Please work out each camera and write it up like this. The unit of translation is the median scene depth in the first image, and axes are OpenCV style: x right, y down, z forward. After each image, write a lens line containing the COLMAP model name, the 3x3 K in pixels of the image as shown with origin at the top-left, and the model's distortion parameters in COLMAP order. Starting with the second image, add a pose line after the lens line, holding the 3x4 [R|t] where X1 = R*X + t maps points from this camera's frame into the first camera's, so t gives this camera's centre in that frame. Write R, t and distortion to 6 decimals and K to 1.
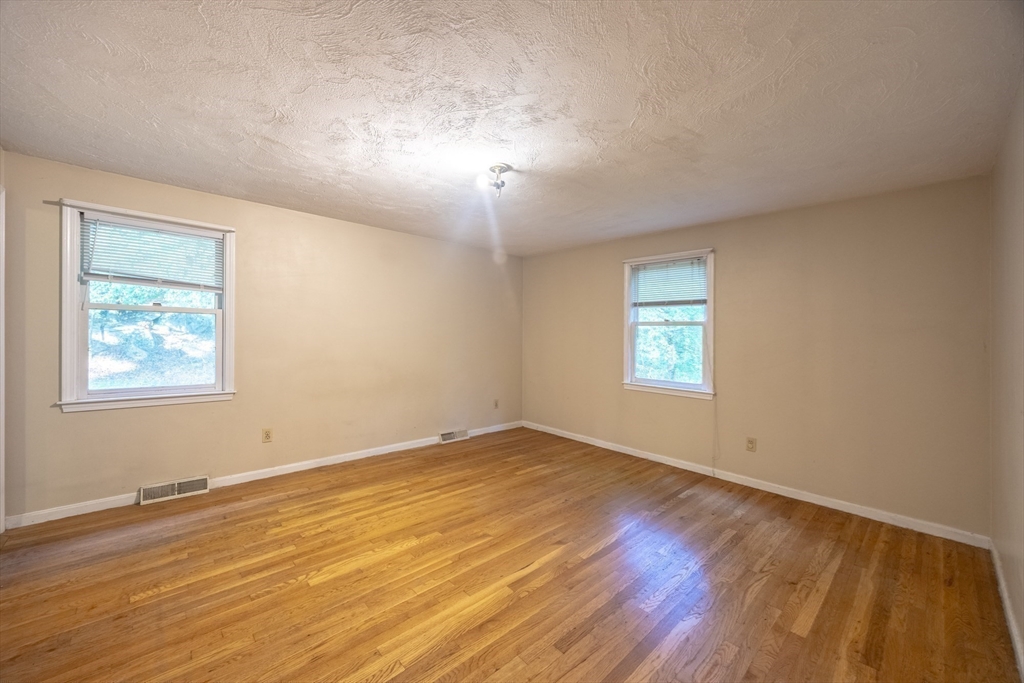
lens RADIAL K [[393.5, 0, 512.6], [0, 393.5, 336.6], [0, 0, 1]] dist [0.018025, -0.000061]
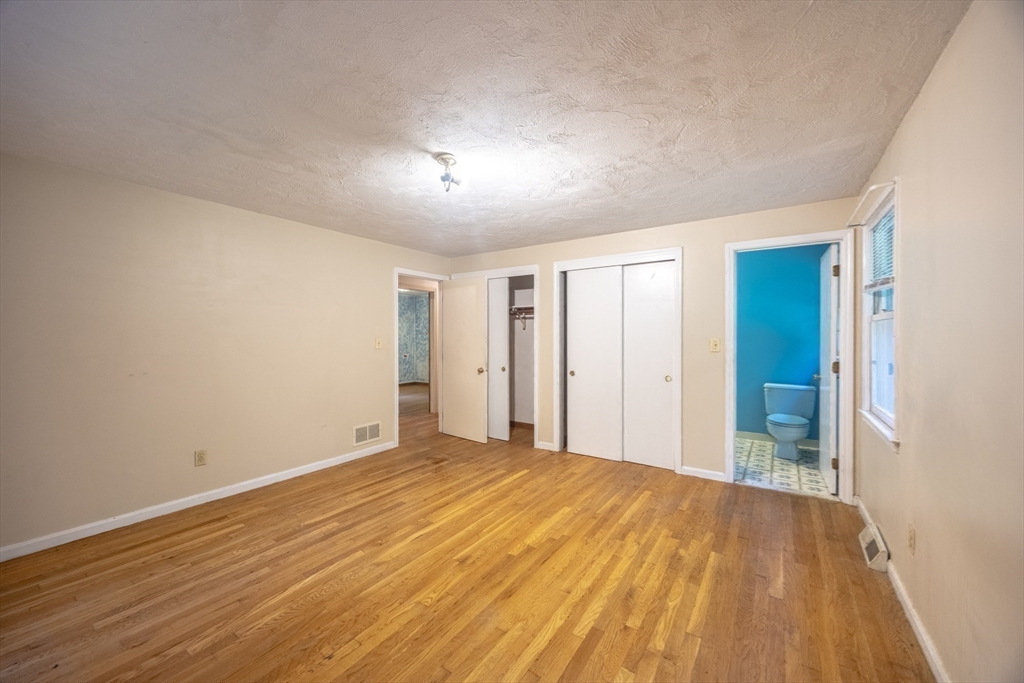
lens RADIAL K [[393.5, 0, 511.7], [0, 393.5, 339.7], [0, 0, 1]] dist [0.018025, -0.000061]
pose [[-0.973576, -0.015599, -0.227830, 0.035180], [-0.019146, 0.999727, 0.013366, -0.018114], [0.227560, 0.017375, -0.973609, 1.915741]]
